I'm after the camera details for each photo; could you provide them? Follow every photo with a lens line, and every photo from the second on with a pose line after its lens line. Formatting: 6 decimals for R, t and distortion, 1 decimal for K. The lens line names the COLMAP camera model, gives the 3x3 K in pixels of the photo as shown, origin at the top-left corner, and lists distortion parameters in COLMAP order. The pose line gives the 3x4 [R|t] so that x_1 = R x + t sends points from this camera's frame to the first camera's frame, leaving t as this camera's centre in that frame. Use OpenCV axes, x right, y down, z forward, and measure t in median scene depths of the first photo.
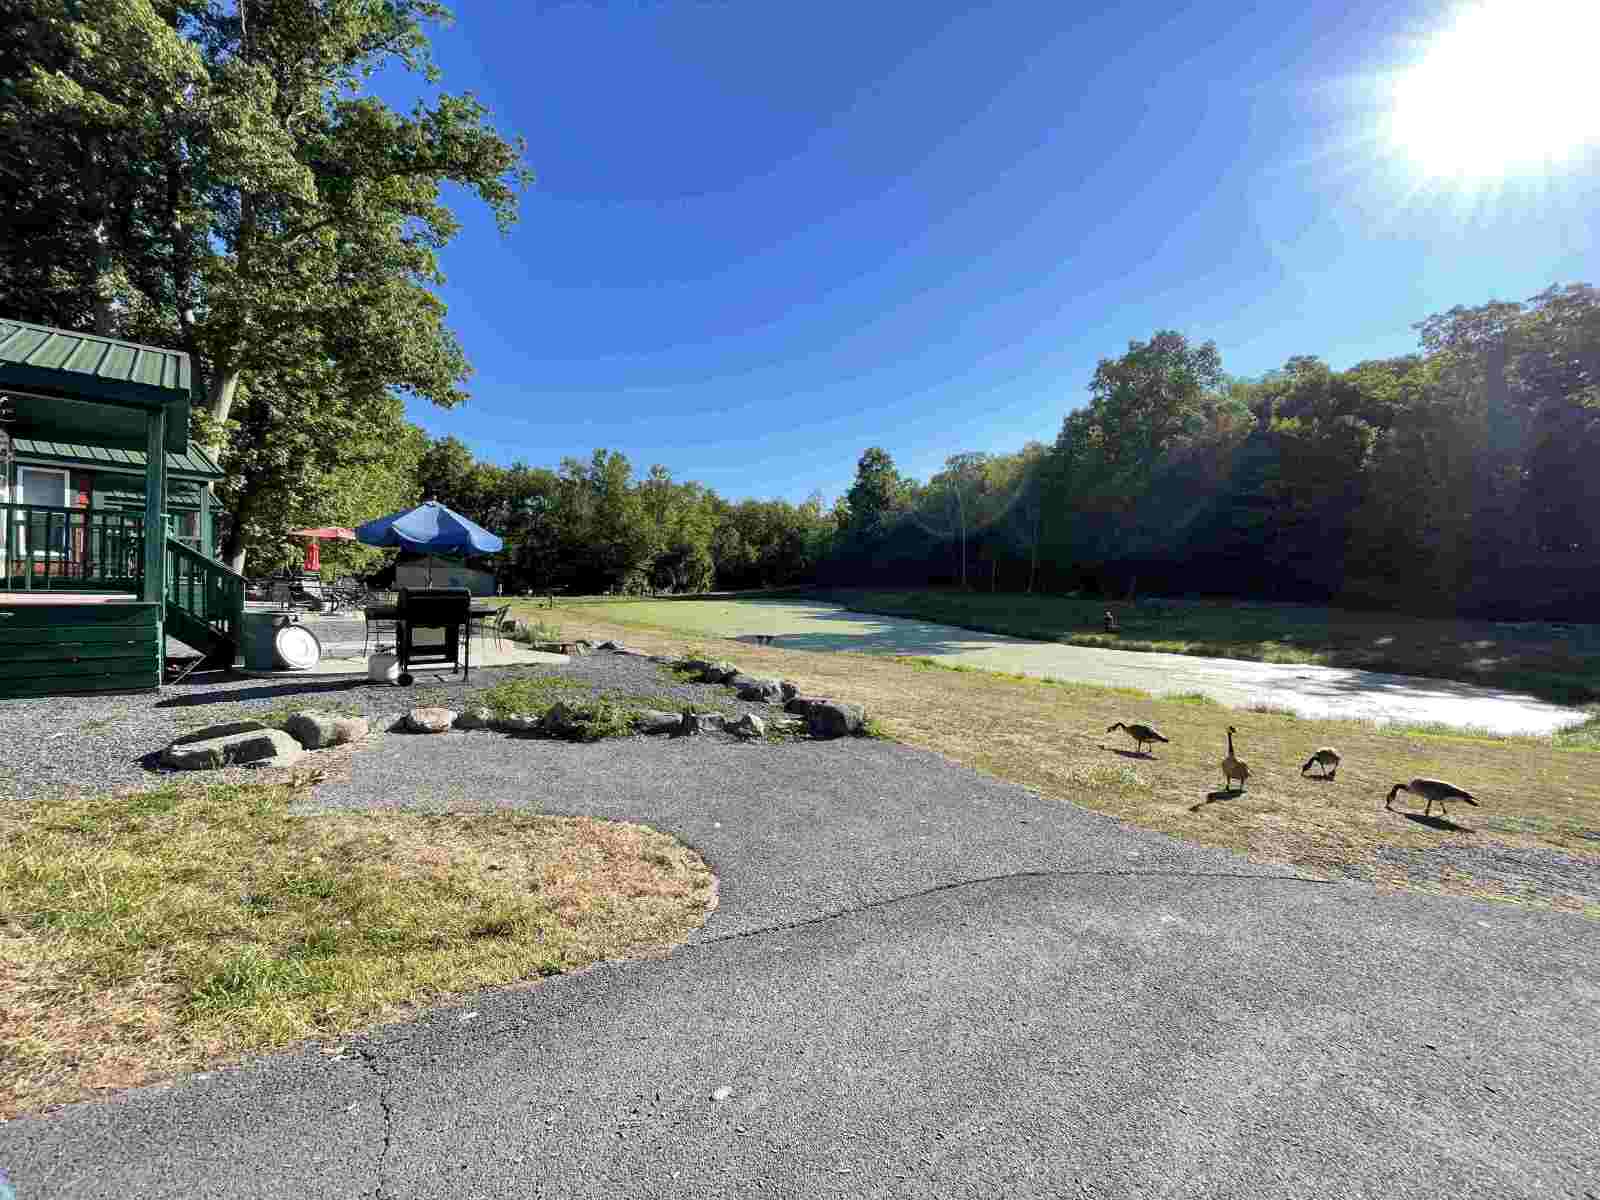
lens RADIAL K [[649.7, 0, 800.0], [0, 649.7, 600.0], [0, 0, 1]] dist [0.000416, 0.000143]
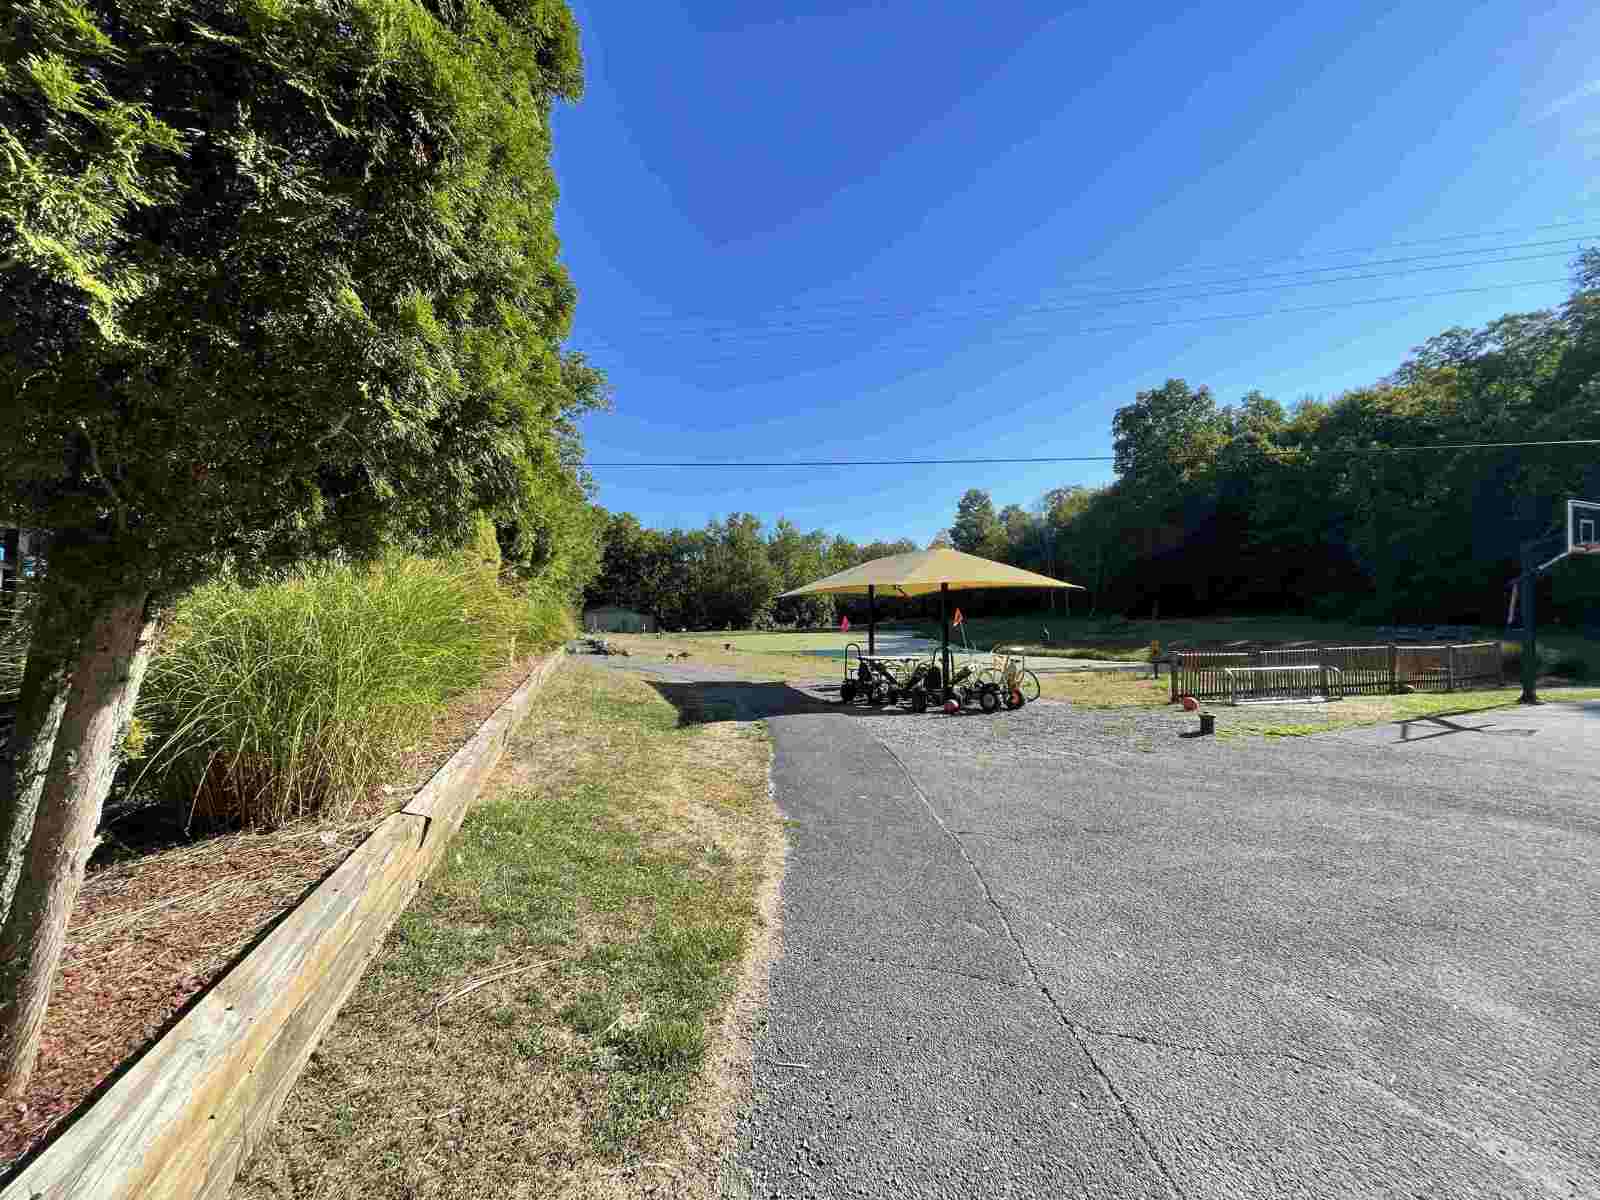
lens RADIAL K [[649.7, 0, 800.0], [0, 649.7, 600.0], [0, 0, 1]] dist [0.000416, 0.000143]
pose [[0.961841, -0.040580, -0.270584, 0.138441], [0.025258, 0.997887, -0.059868, 0.010418], [0.272442, 0.050749, 0.960833, -0.139000]]
